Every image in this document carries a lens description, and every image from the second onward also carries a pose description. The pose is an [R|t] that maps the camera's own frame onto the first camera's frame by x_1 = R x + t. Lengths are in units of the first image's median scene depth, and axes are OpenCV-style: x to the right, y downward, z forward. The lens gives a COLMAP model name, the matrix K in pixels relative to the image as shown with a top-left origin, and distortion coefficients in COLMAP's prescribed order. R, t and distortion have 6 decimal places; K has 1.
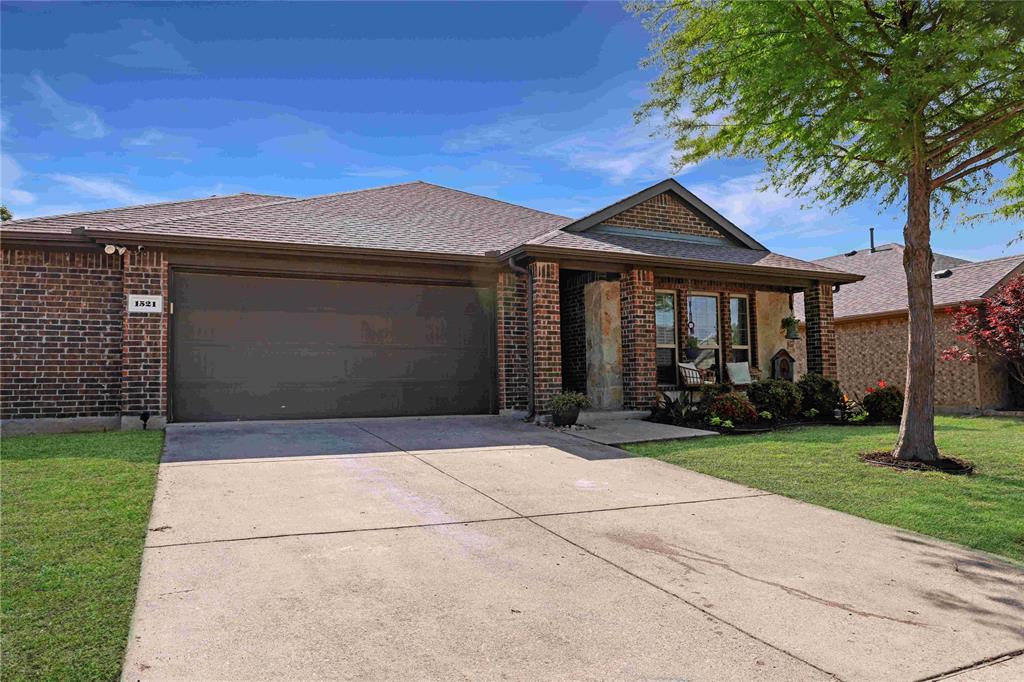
lens RADIAL K [[707.6, 0, 512.7], [0, 707.6, 344.1], [0, 0, 1]] dist [-0.099151, 0.076343]
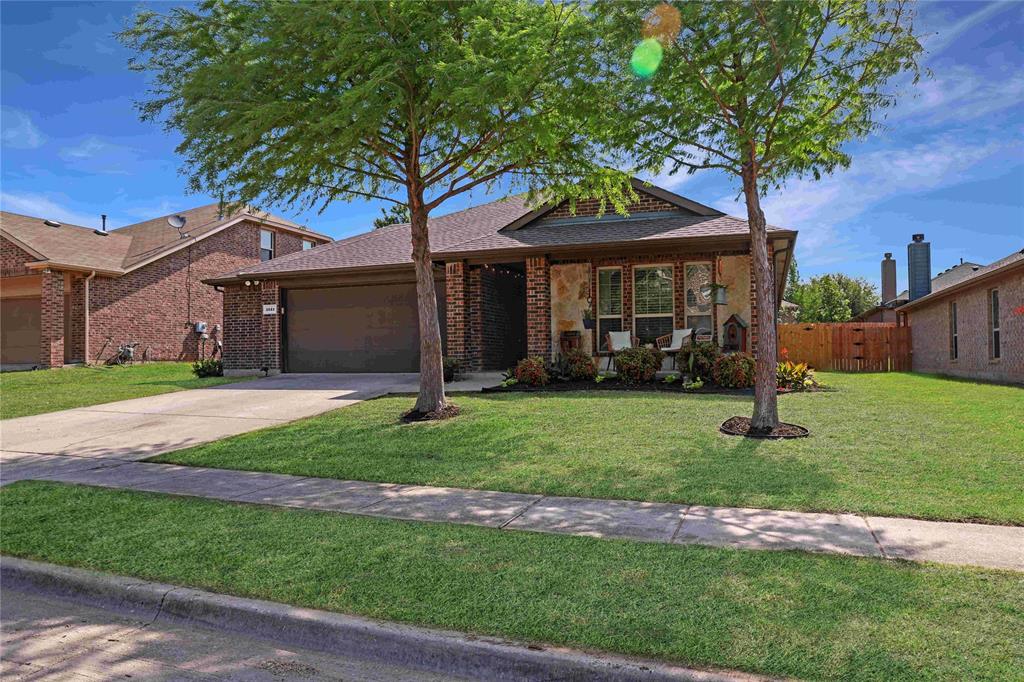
lens RADIAL K [[707.6, 0, 512.7], [0, 707.6, 344.1], [0, 0, 1]] dist [-0.099151, 0.076343]
pose [[0.702869, -0.005949, -0.711295, 1.105475], [0.047893, 0.998092, 0.038978, -0.006088], [0.709705, -0.061462, 0.701812, 0.112436]]
